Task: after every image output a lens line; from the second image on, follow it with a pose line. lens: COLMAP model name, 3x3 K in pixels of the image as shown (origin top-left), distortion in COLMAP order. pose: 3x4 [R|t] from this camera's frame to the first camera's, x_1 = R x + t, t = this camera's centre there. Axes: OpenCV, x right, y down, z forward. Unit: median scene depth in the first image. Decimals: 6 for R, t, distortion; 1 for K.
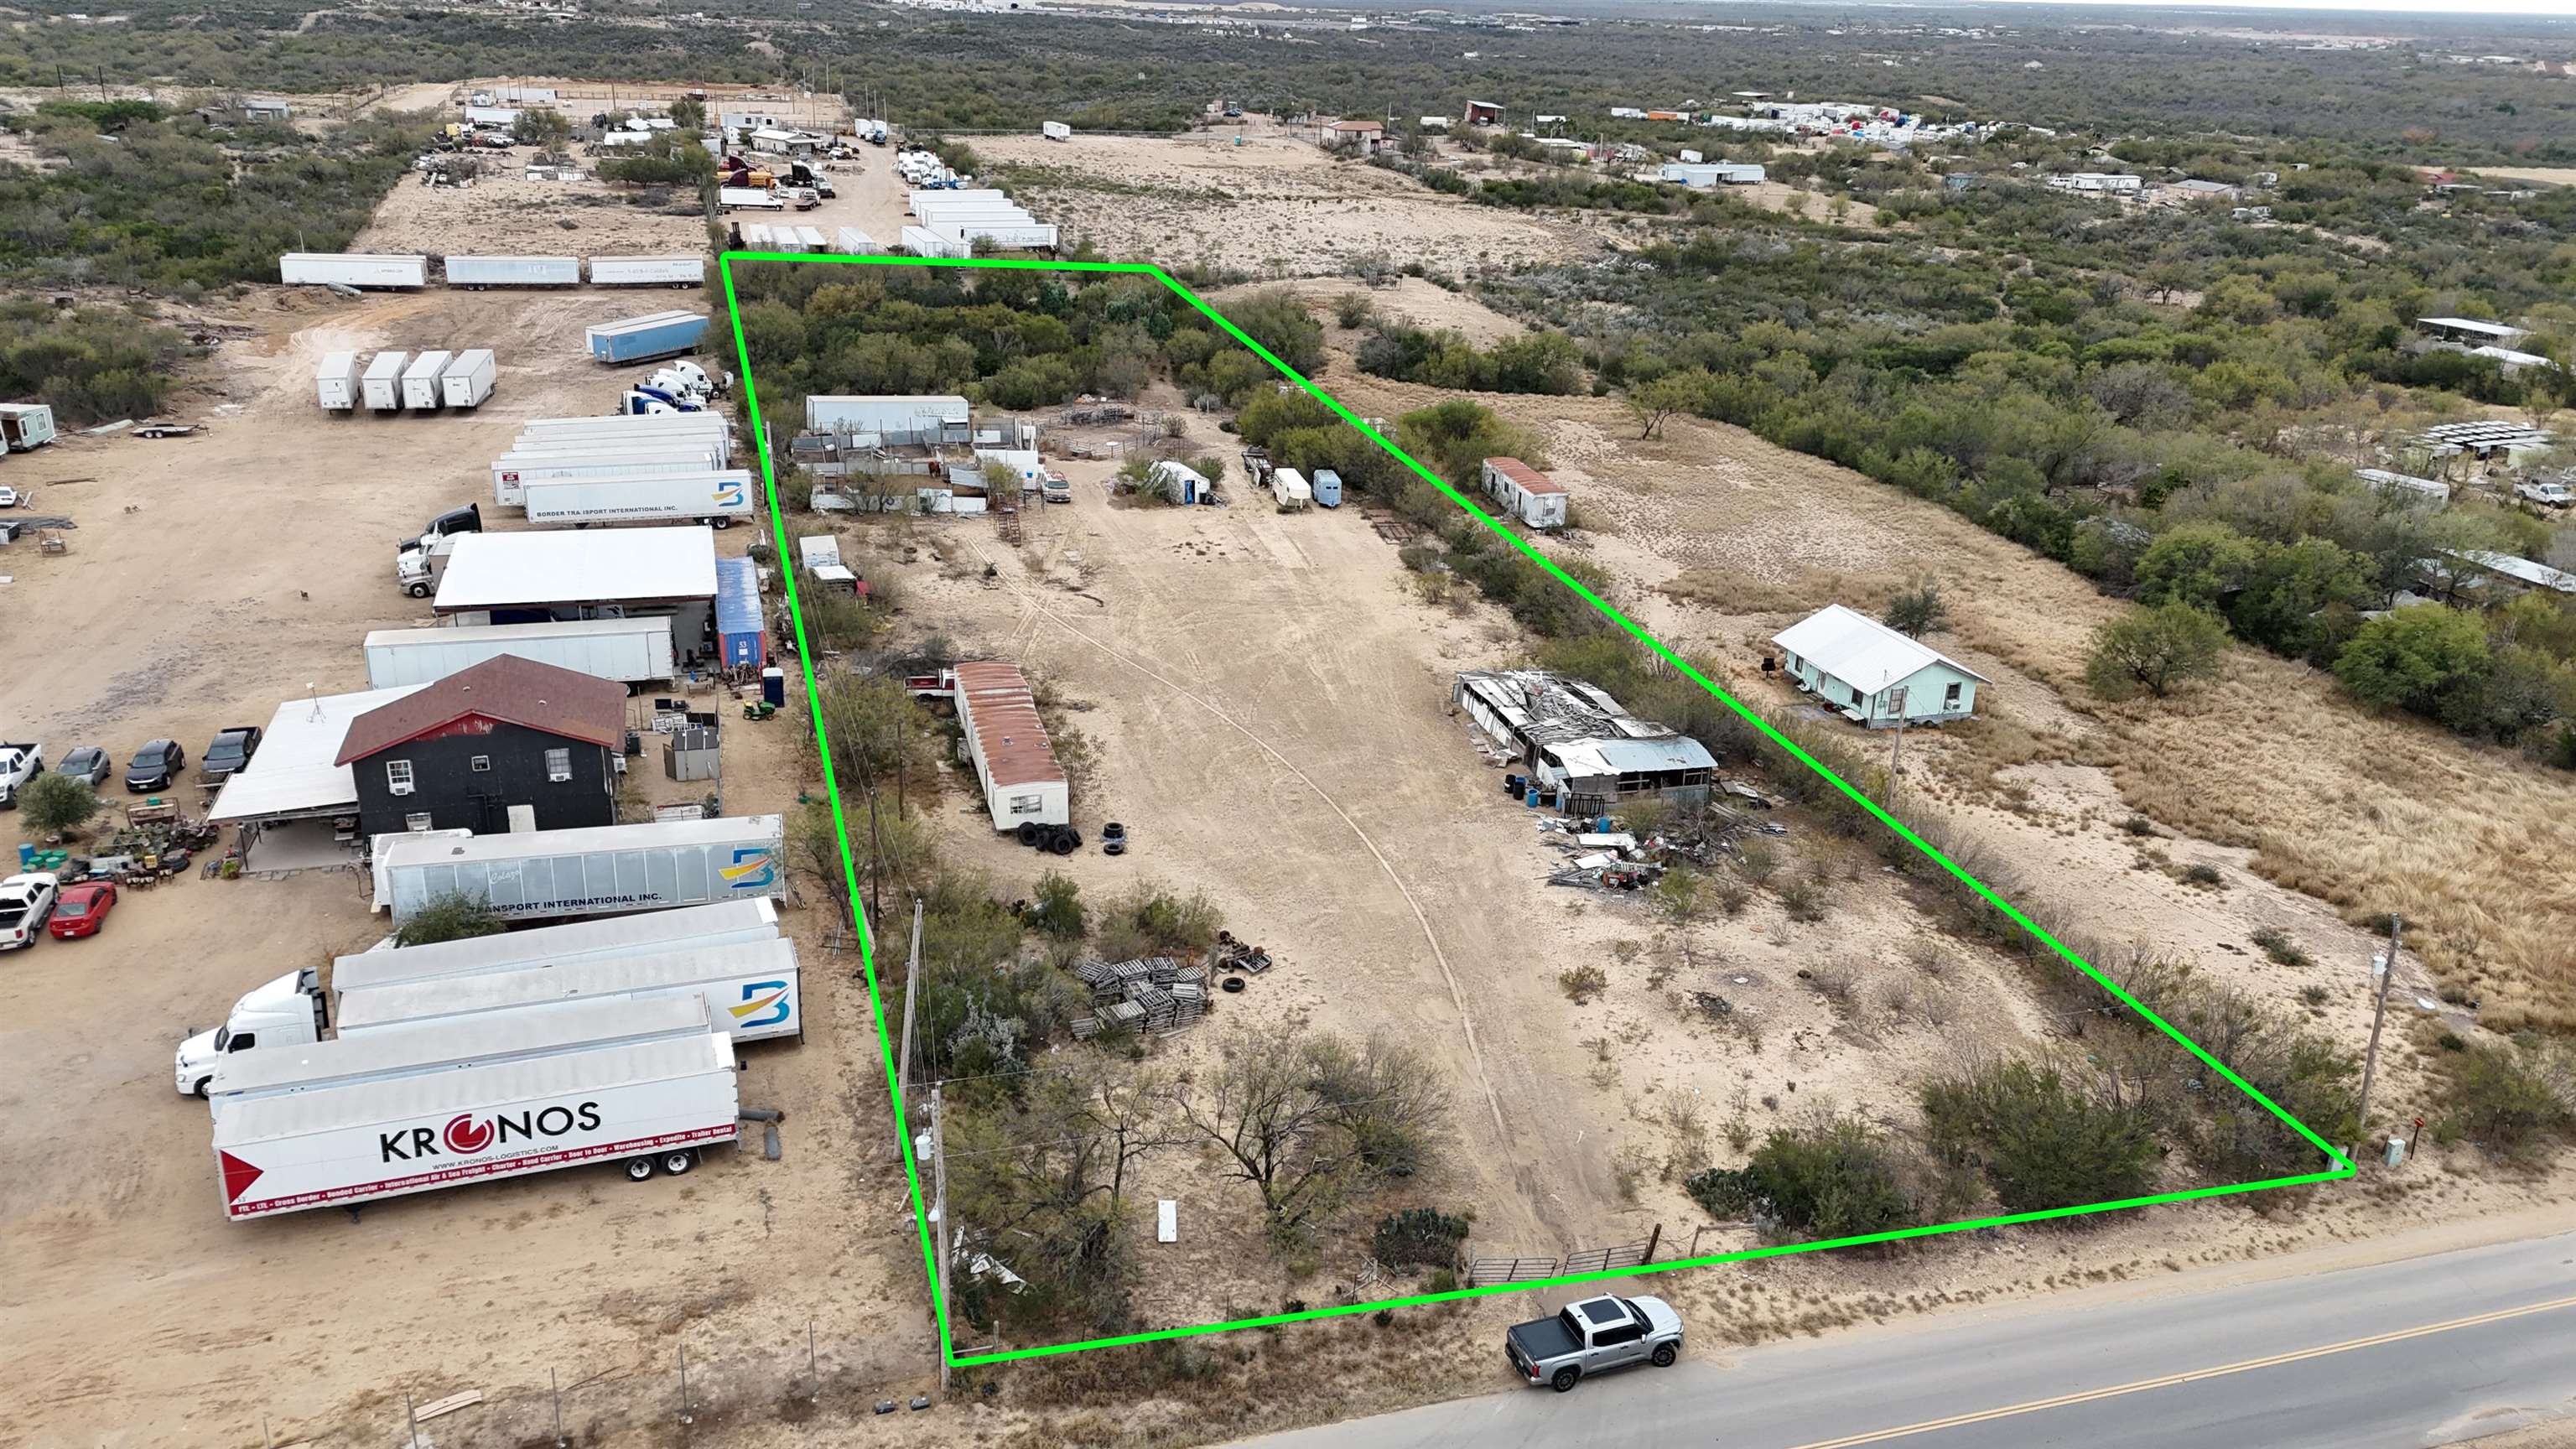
lens RADIAL K [[1881.3, 0, 1288.0], [0, 1881.3, 724.5], [0, 0, 1]] dist [0.075814, -0.053208]
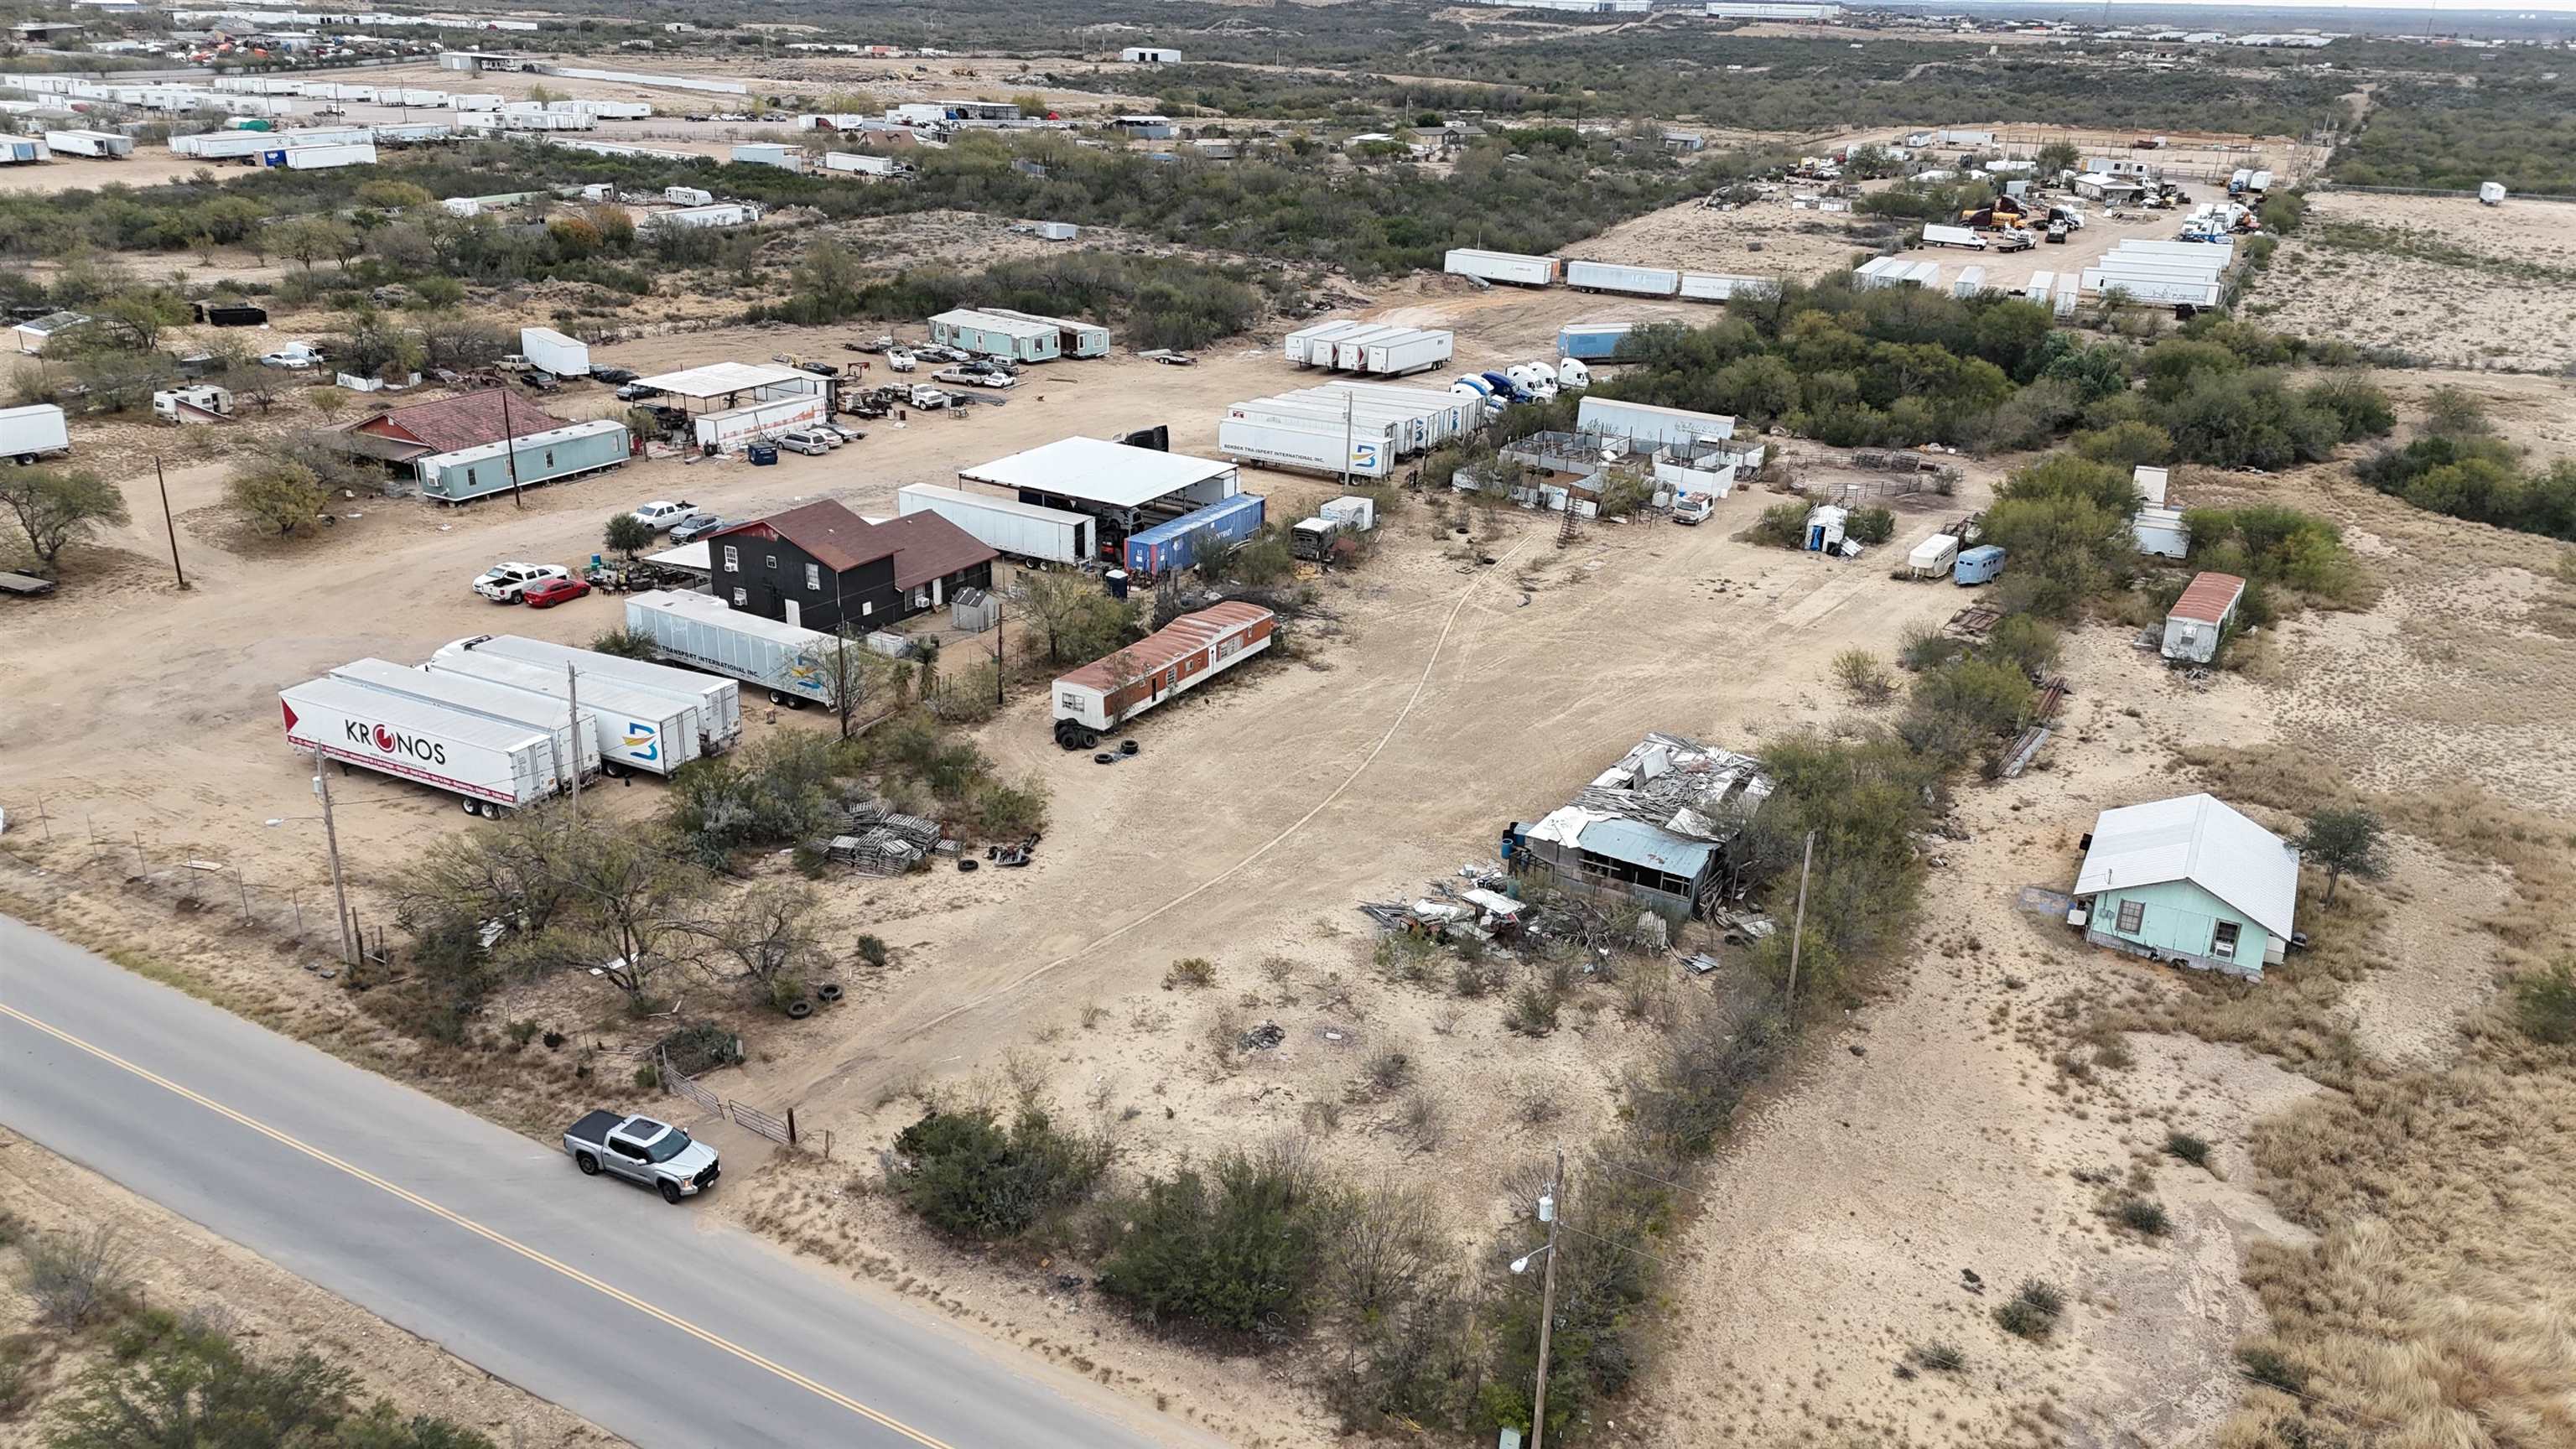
lens RADIAL K [[1885.8, 0, 1288.0], [0, 1885.8, 724.5], [0, 0, 1]] dist [0.088793, -0.099616]
pose [[0.690976, 0.249868, -0.678320, 0.642083], [-0.267812, 0.960073, 0.080847, -0.063146], [0.671438, 0.125799, 0.730305, 0.231075]]
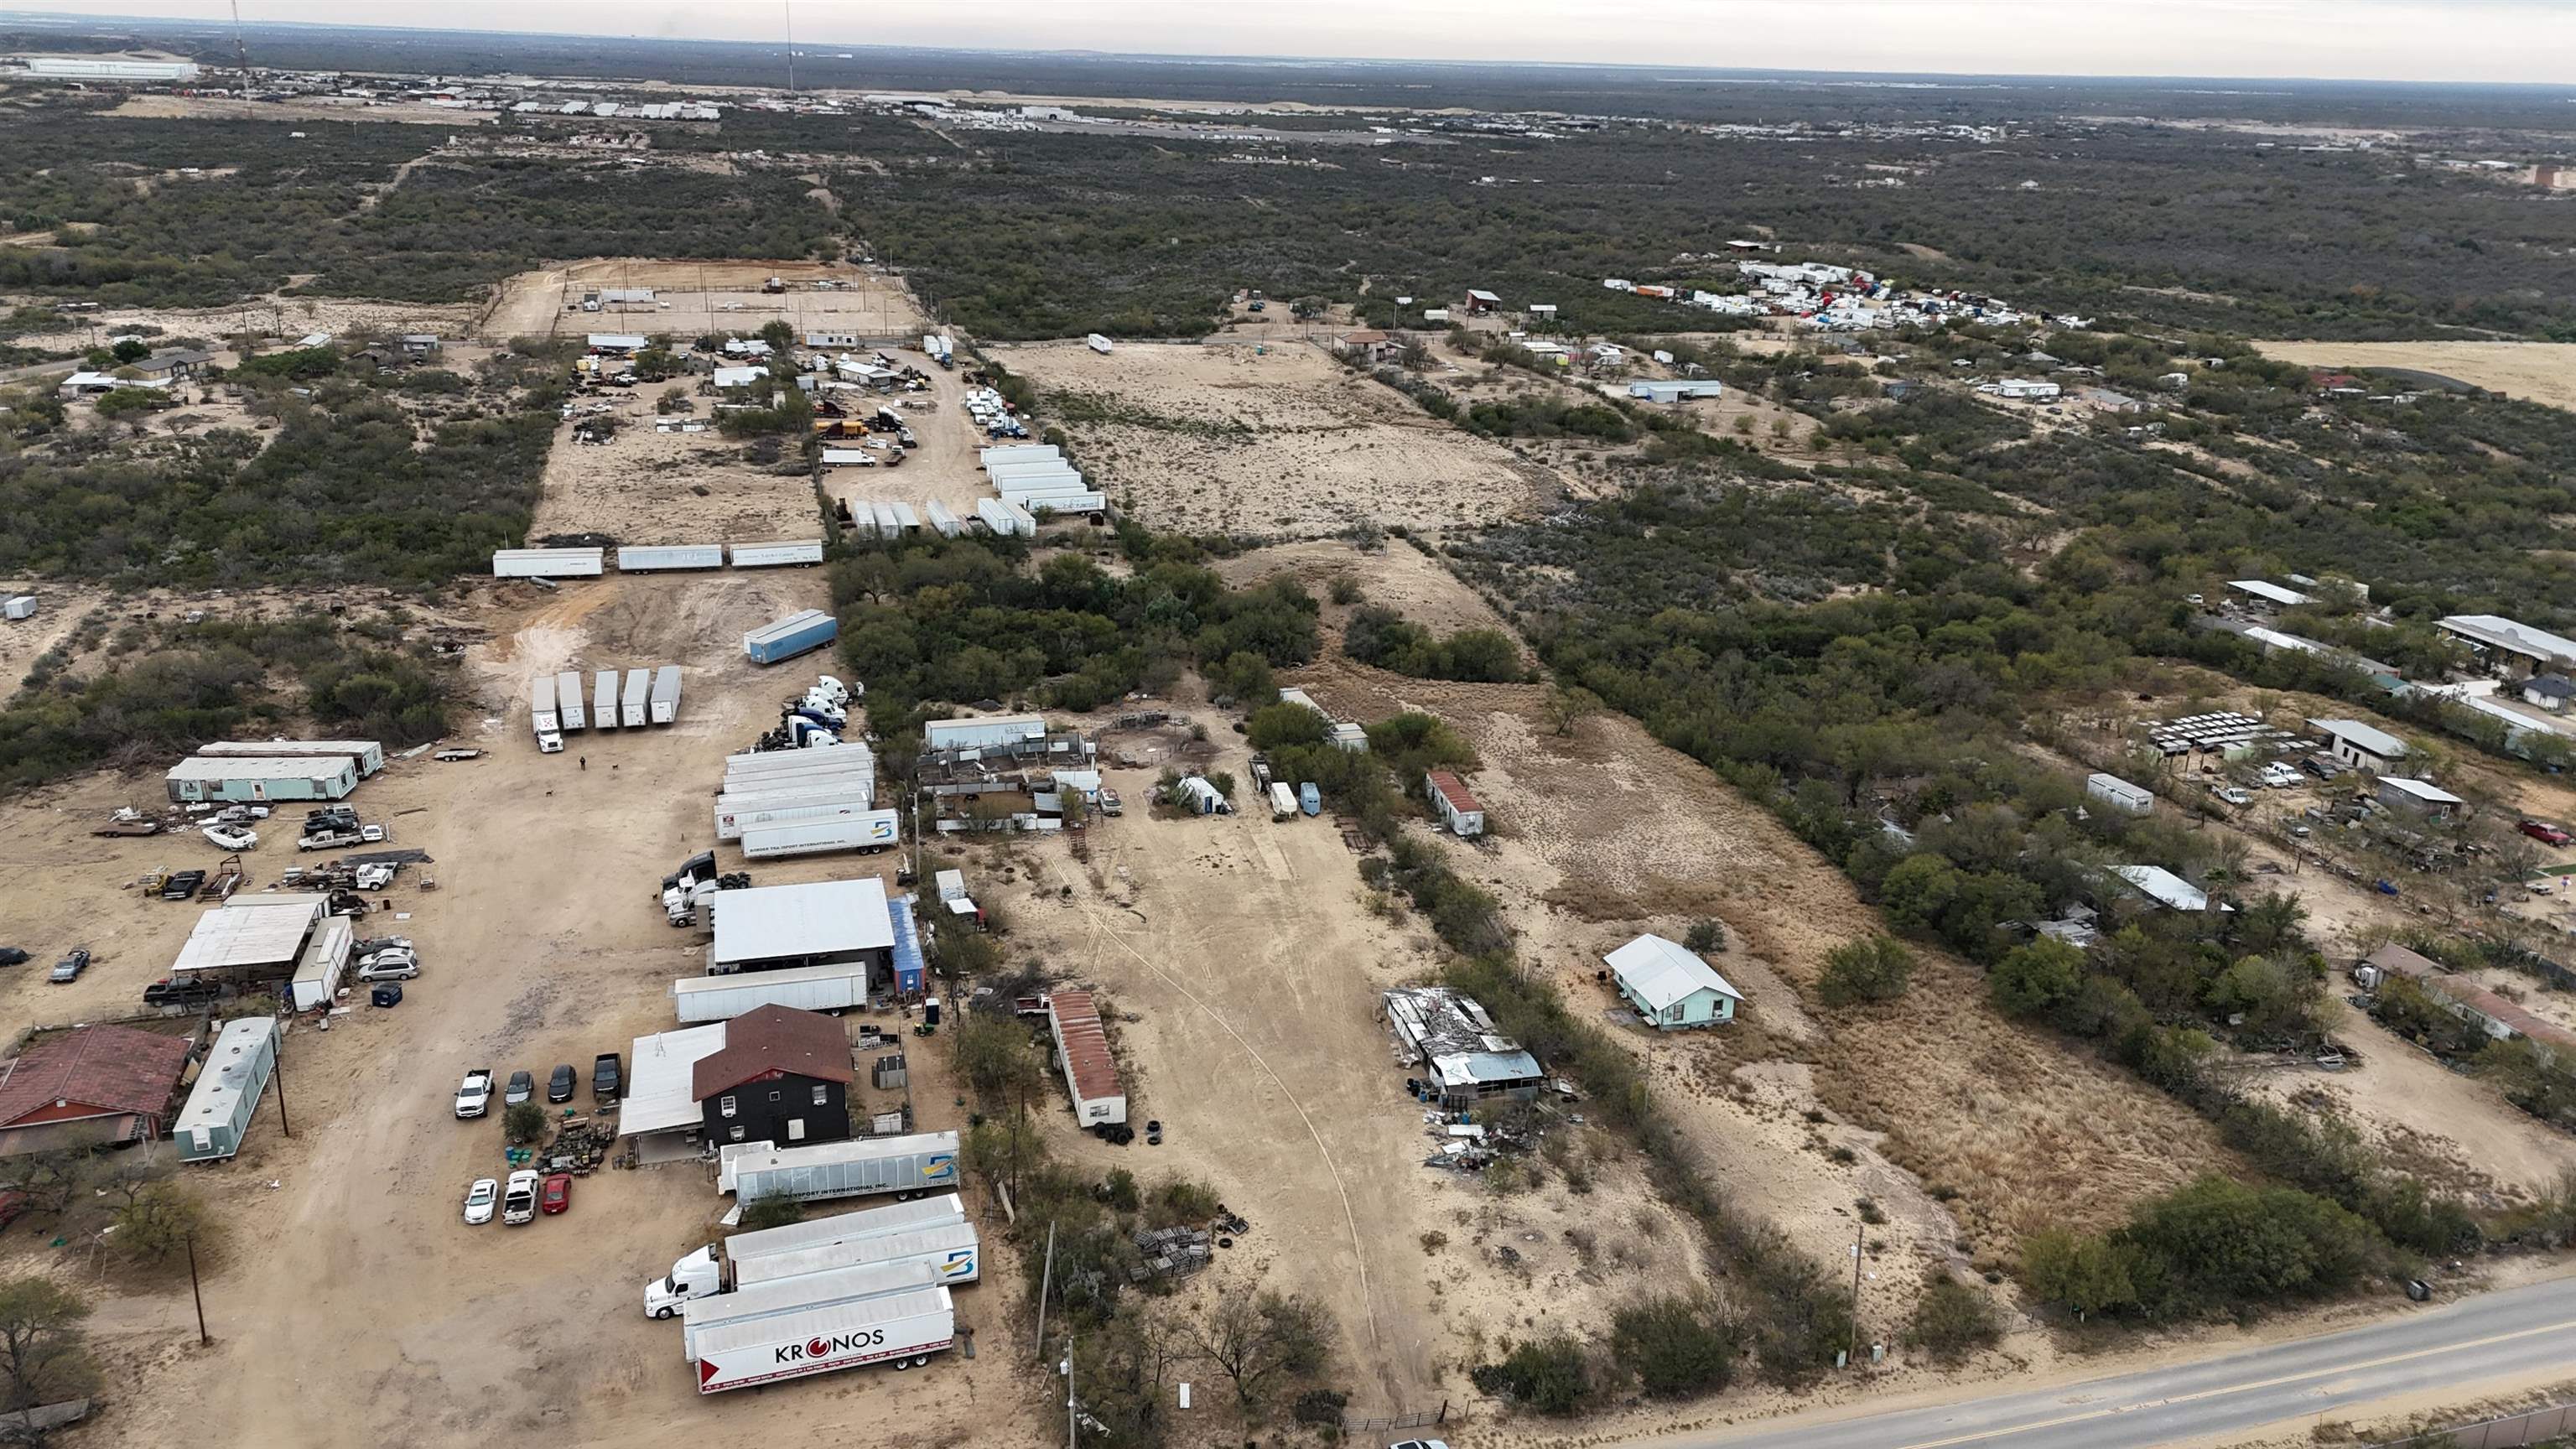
lens RADIAL K [[1885.8, 0, 1288.0], [0, 1885.8, 724.5], [0, 0, 1]] dist [0.088793, -0.099616]
pose [[0.999867, 0.000826, -0.016287, 0.041819], [-0.001379, 0.999422, -0.033963, -0.206331], [0.016250, 0.033981, 0.999290, -0.551490]]
